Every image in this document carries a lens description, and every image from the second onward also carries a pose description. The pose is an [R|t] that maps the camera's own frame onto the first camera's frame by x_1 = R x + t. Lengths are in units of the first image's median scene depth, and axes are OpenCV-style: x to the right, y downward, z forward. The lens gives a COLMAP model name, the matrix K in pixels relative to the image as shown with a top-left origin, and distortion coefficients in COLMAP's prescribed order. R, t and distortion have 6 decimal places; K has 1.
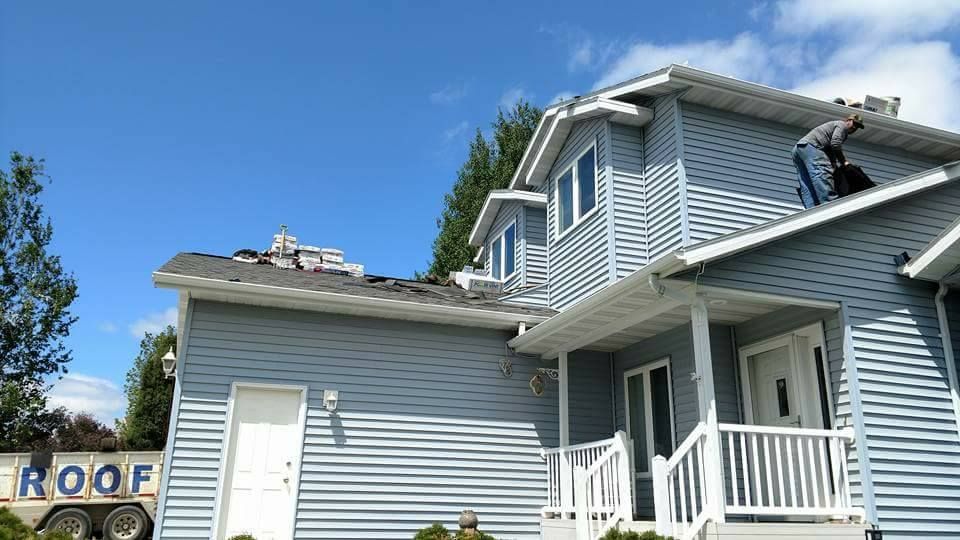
lens RADIAL K [[723.8, 0, 481.7], [0, 723.8, 281.9], [0, 0, 1]] dist [0.094926, -0.150330]
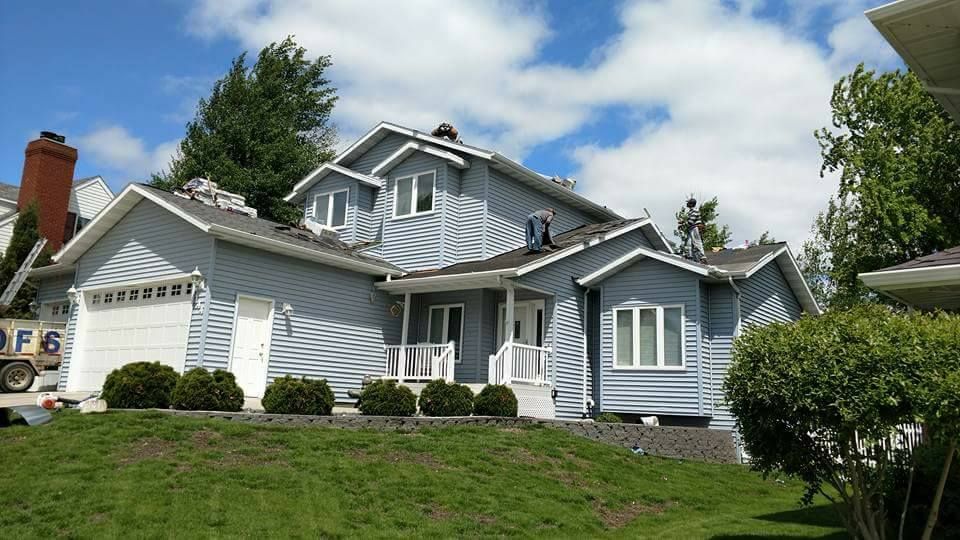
lens RADIAL K [[723.8, 0, 481.7], [0, 723.8, 281.9], [0, 0, 1]] dist [0.094926, -0.150330]
pose [[0.835194, 0.110928, 0.538652, -0.823084], [-0.193693, 0.976021, 0.099329, -0.166741], [-0.514717, -0.187292, 0.836653, -0.677012]]
